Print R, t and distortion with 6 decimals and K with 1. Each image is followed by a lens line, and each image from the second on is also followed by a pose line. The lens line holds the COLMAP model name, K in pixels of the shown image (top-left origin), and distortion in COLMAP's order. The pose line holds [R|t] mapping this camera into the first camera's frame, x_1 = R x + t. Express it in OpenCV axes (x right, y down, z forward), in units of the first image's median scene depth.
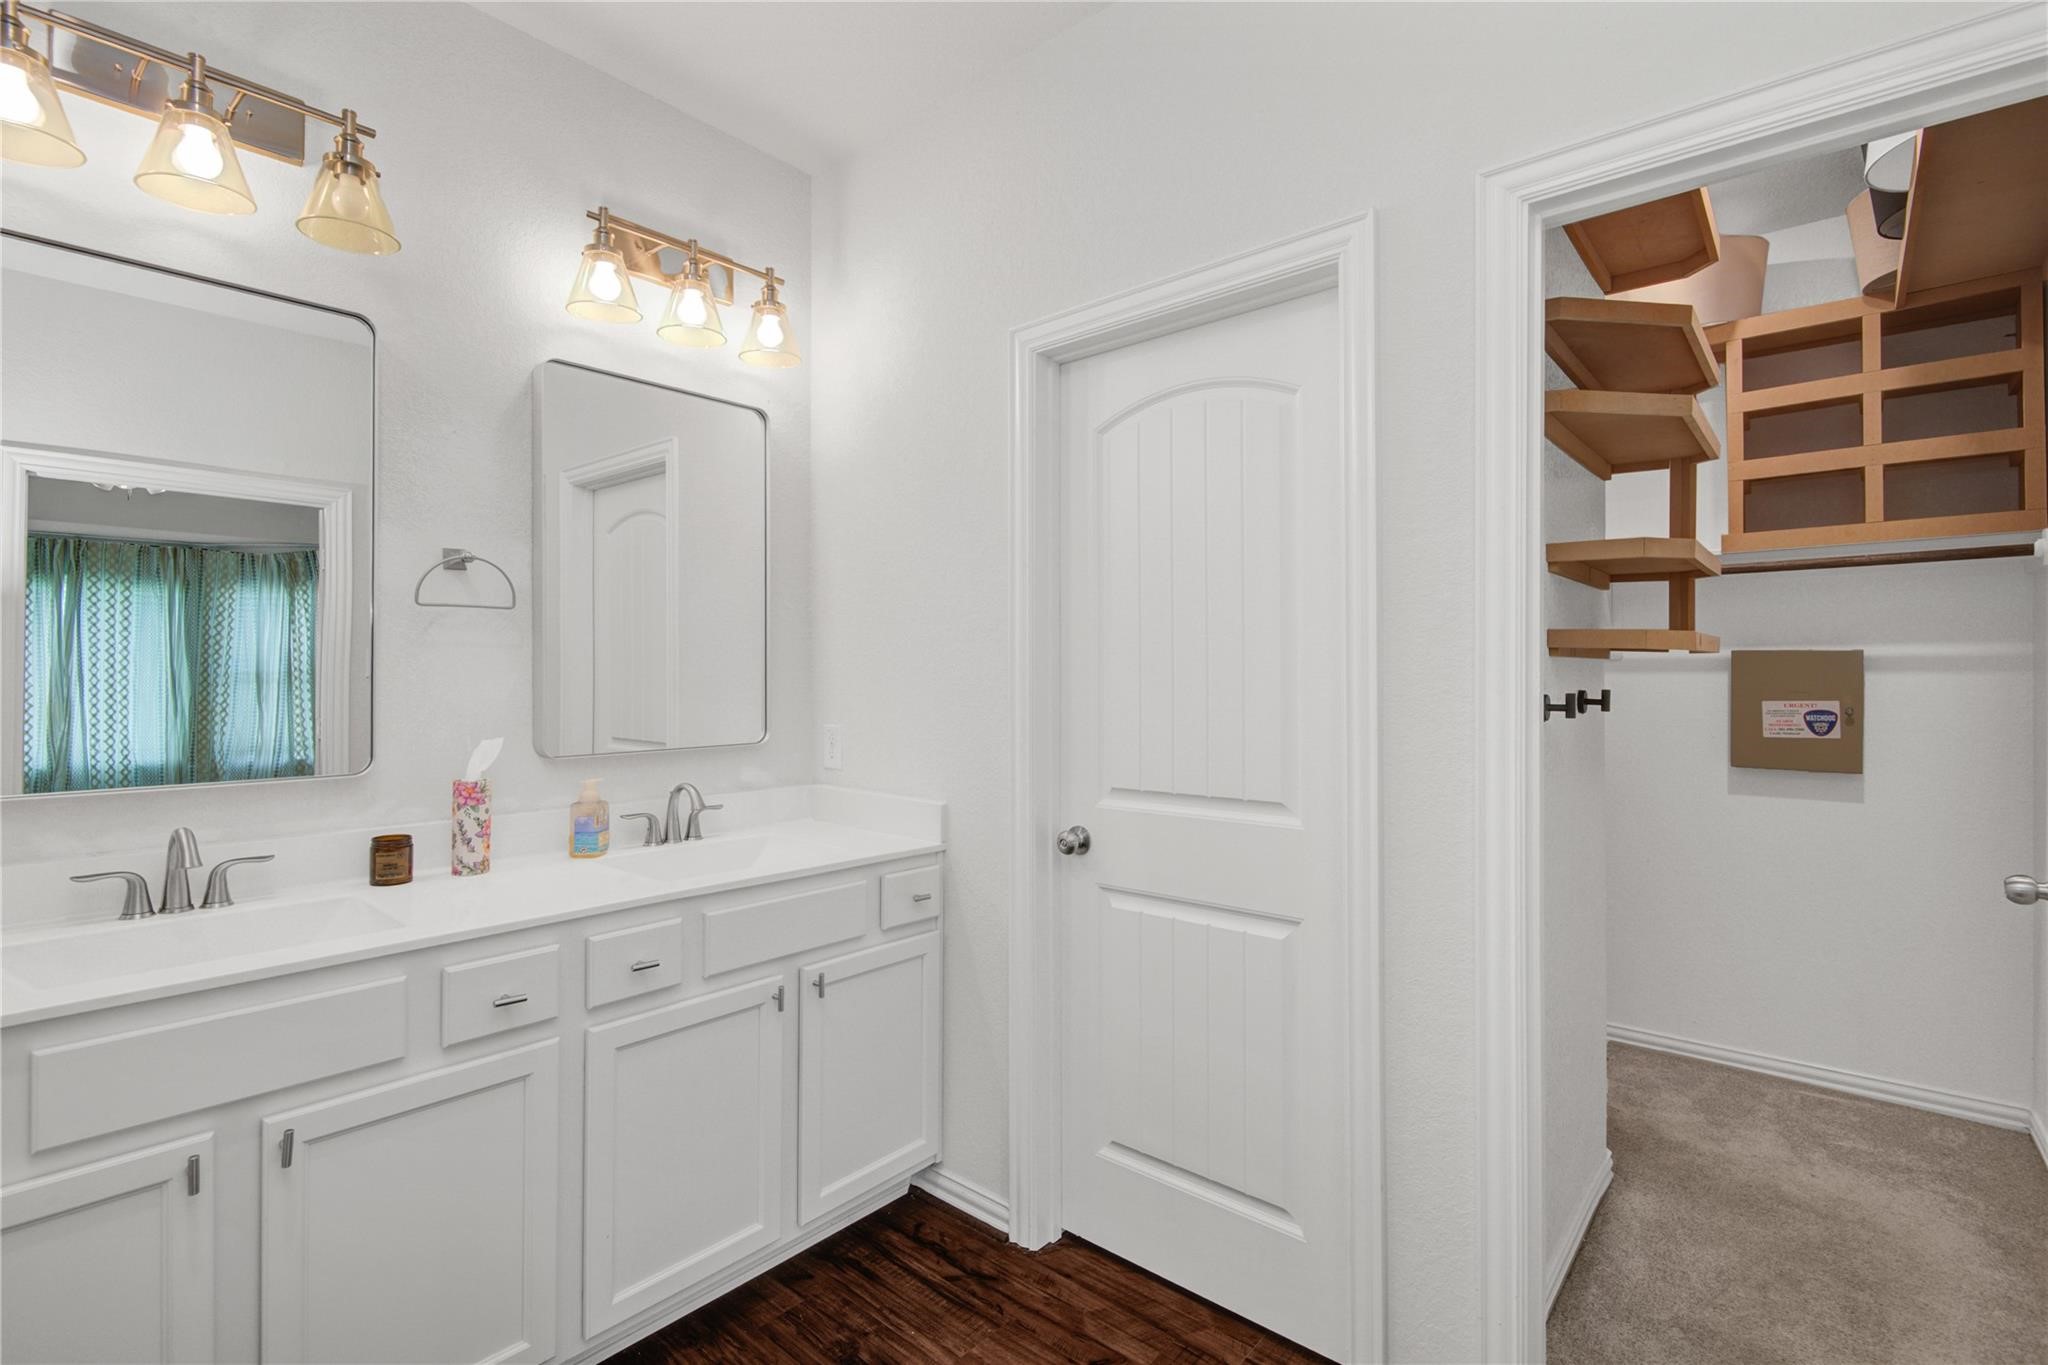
lens RADIAL K [[930.8, 0, 1007.9], [0, 930.8, 668.6], [0, 0, 1]] dist [0.002756, -0.005122]
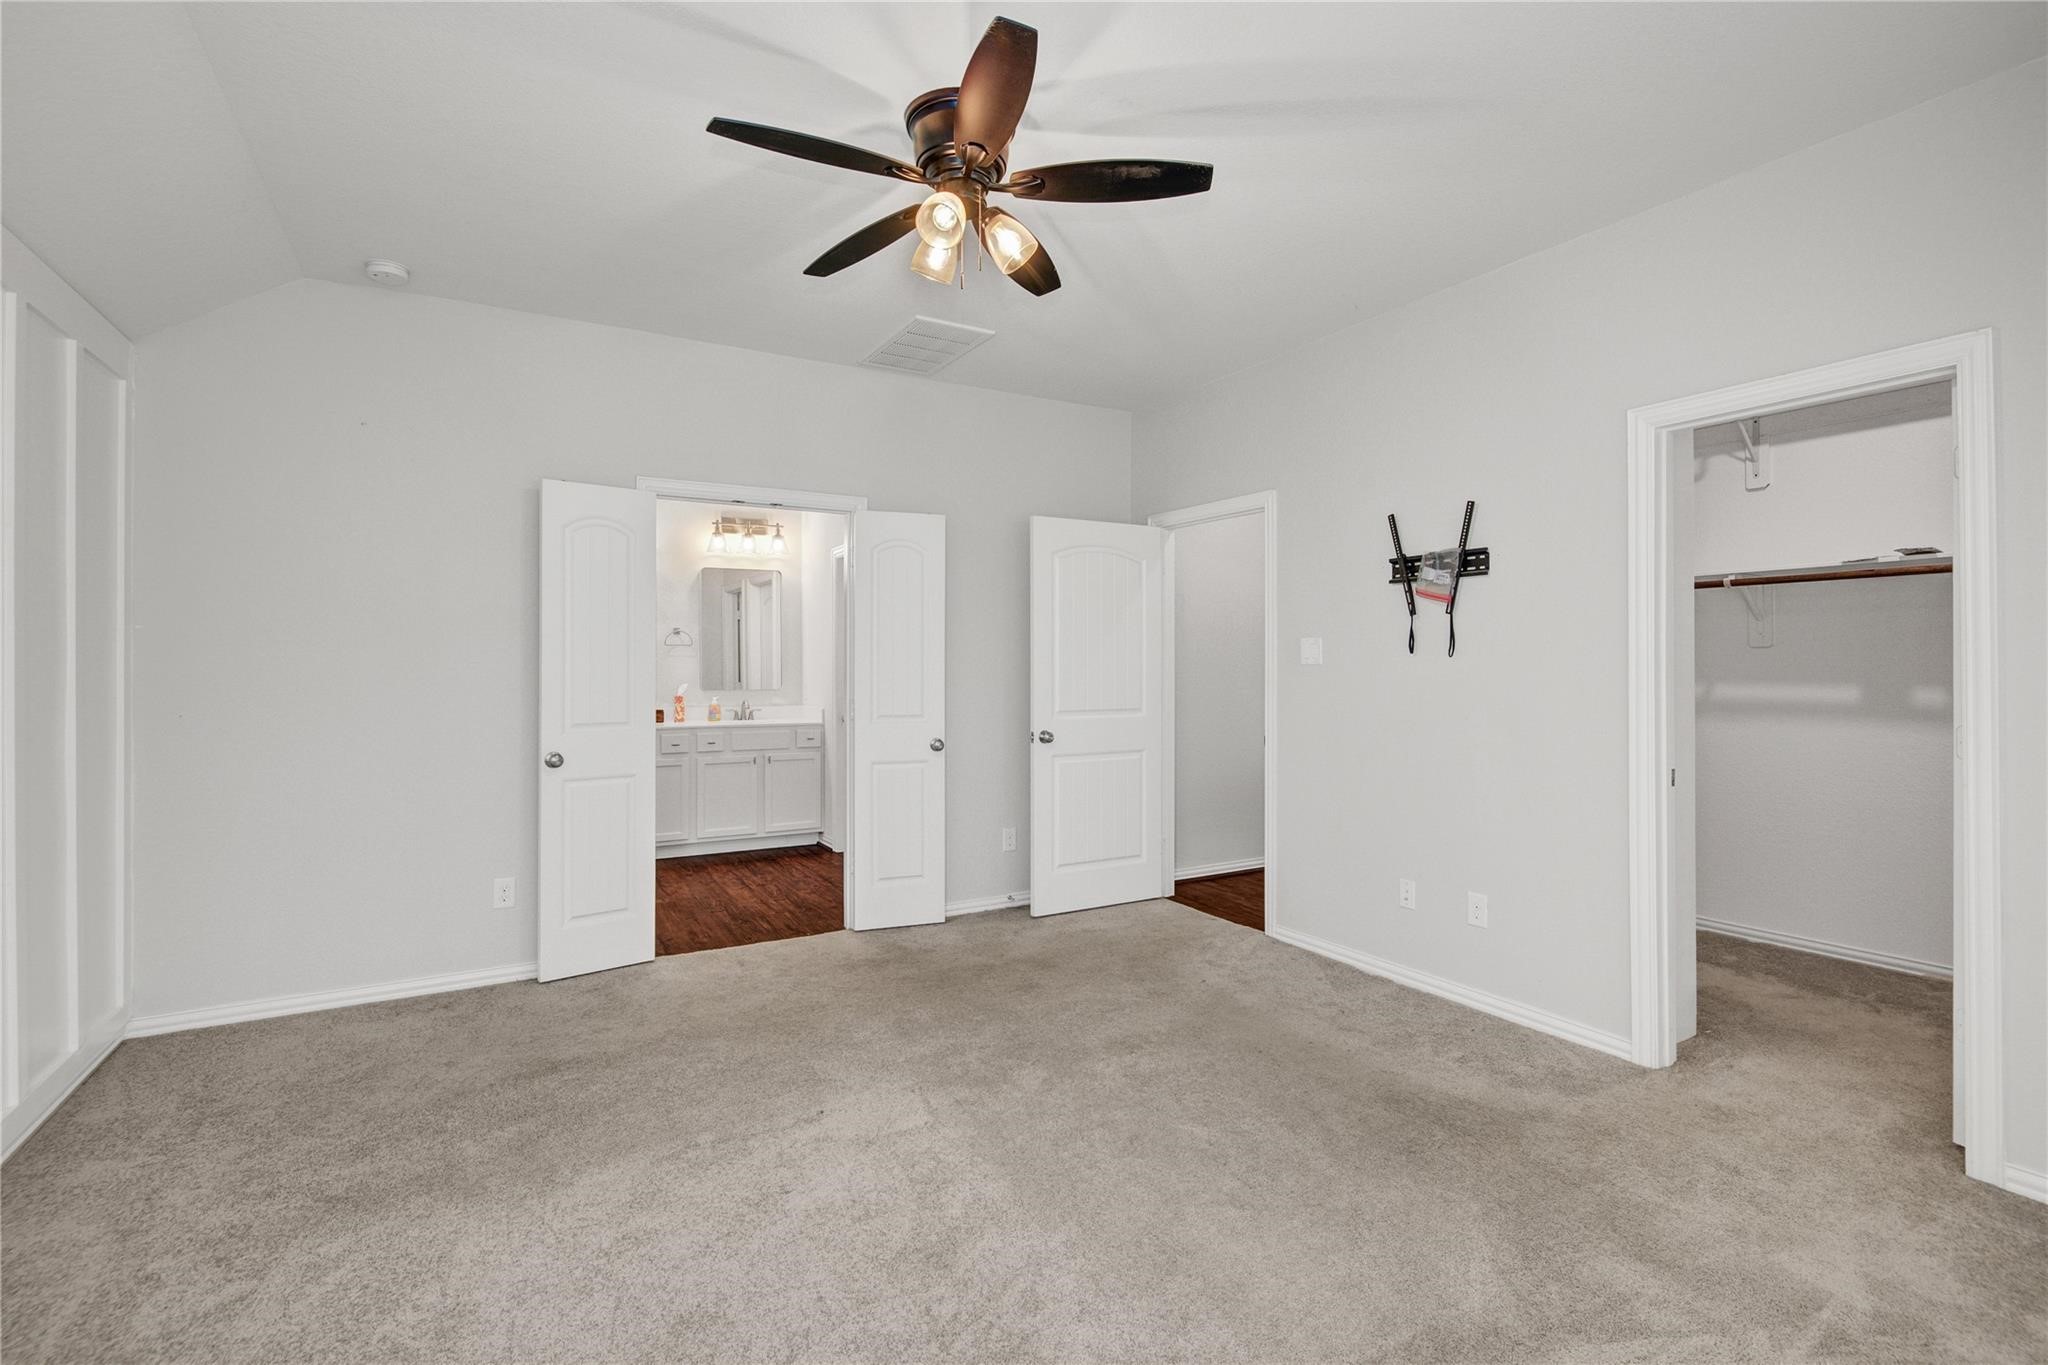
lens RADIAL K [[930.8, 0, 1024.7], [0, 930.8, 673.7], [0, 0, 1]] dist [0.002756, -0.005122]
pose [[0.945545, 0.002623, -0.325481, 1.734605], [0.002965, 0.999857, 0.016672, -0.015107], [0.325478, -0.016729, 0.945402, -1.824974]]
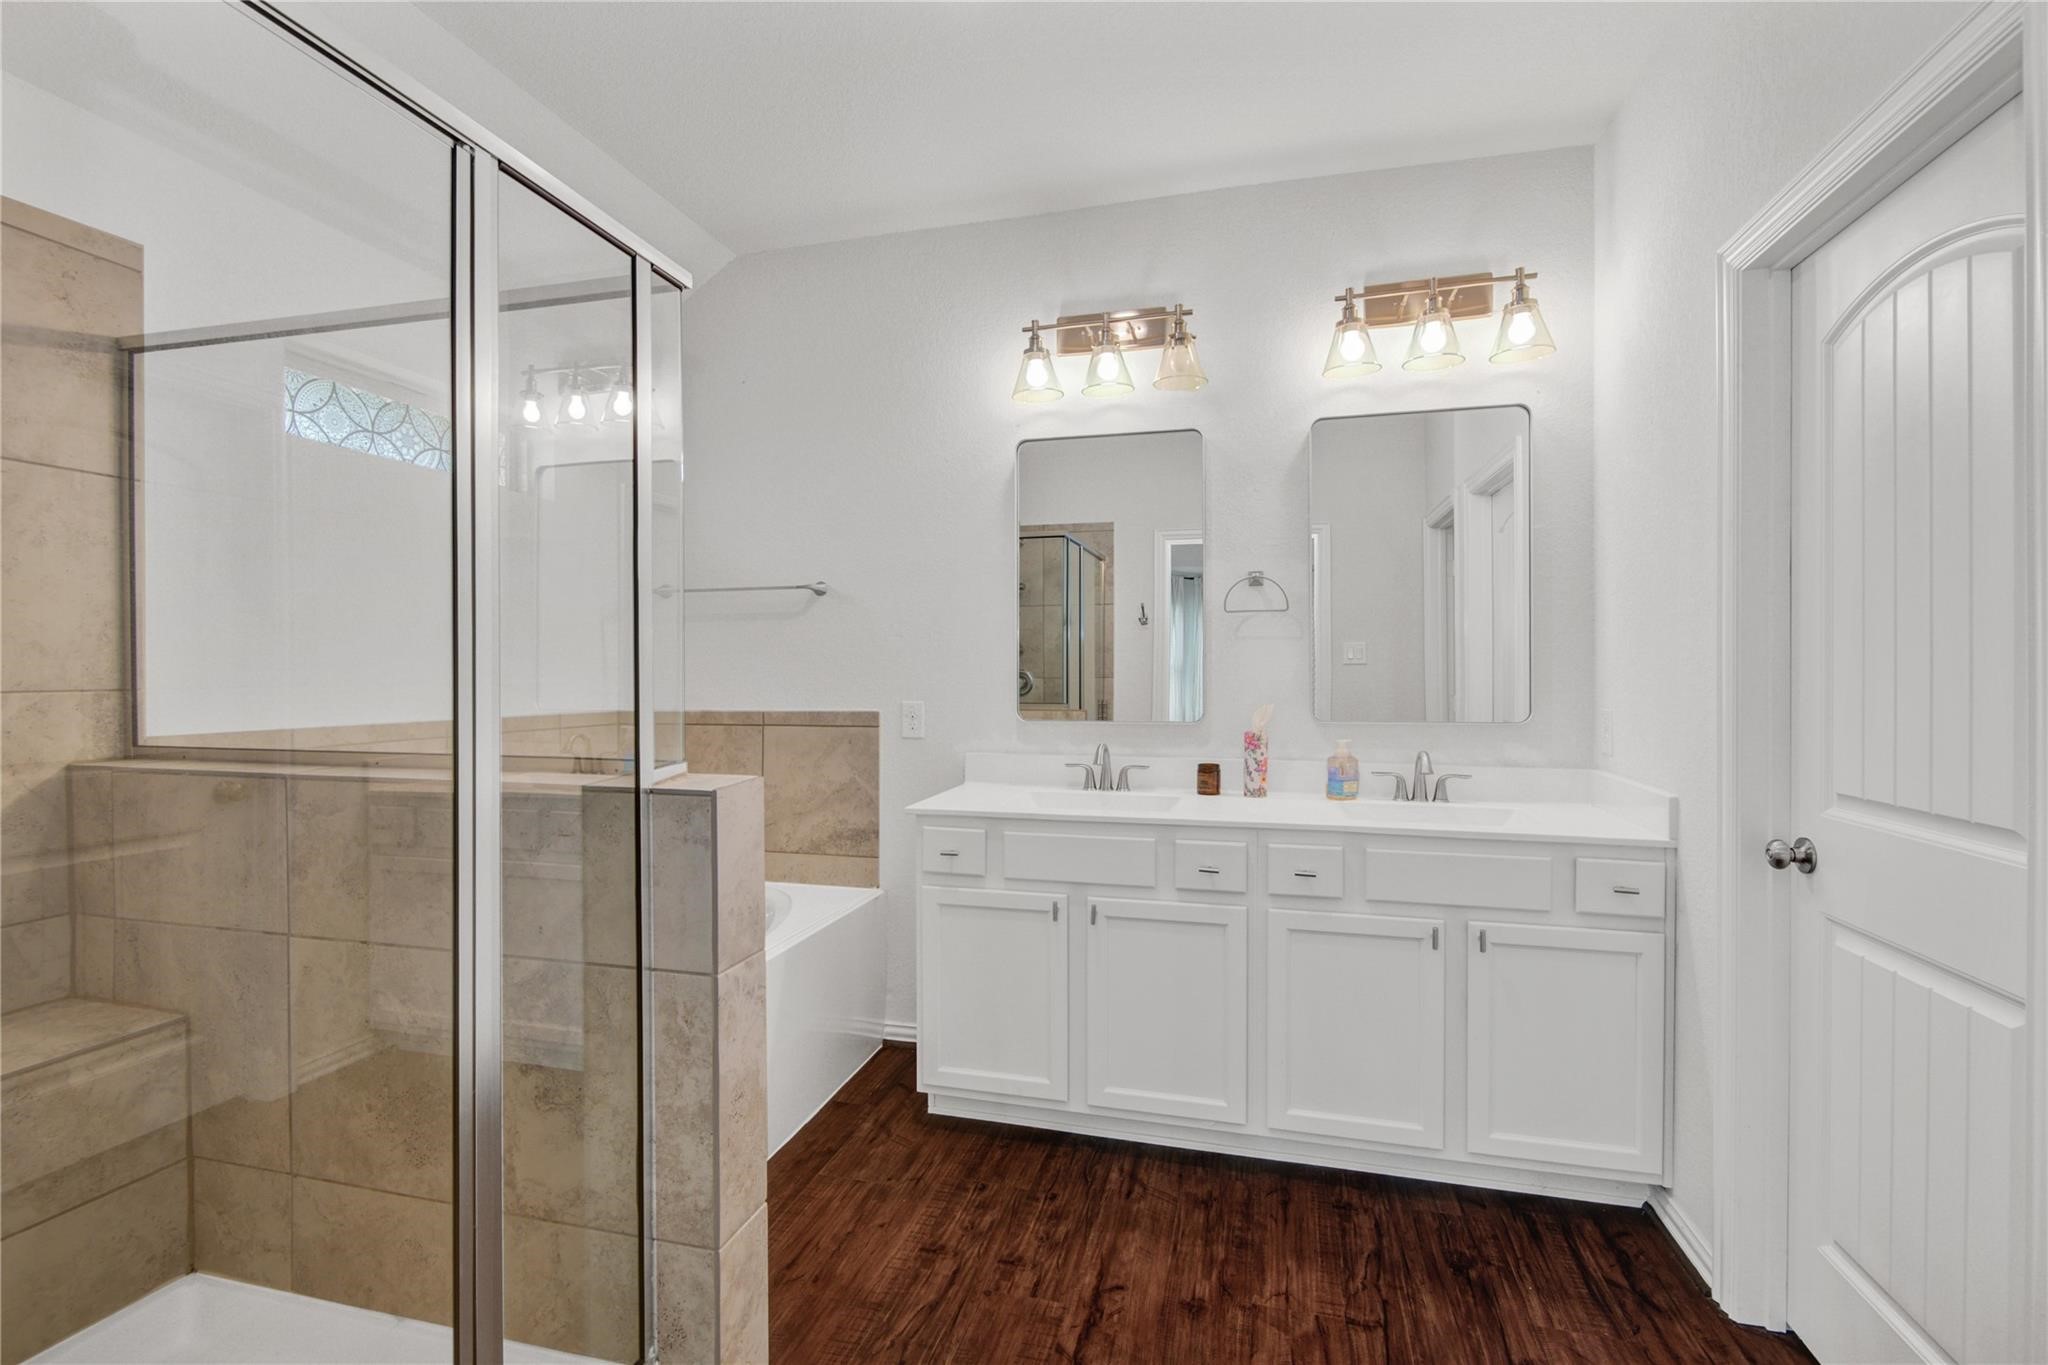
lens RADIAL K [[930.8, 0, 1017.5], [0, 930.8, 674.1], [0, 0, 1]] dist [0.002756, -0.005122]
pose [[0.441665, 0.003040, -0.897175, 0.538273], [0.008087, 0.999940, 0.007369, 0.016364], [0.897144, -0.010510, 0.441614, 0.034978]]
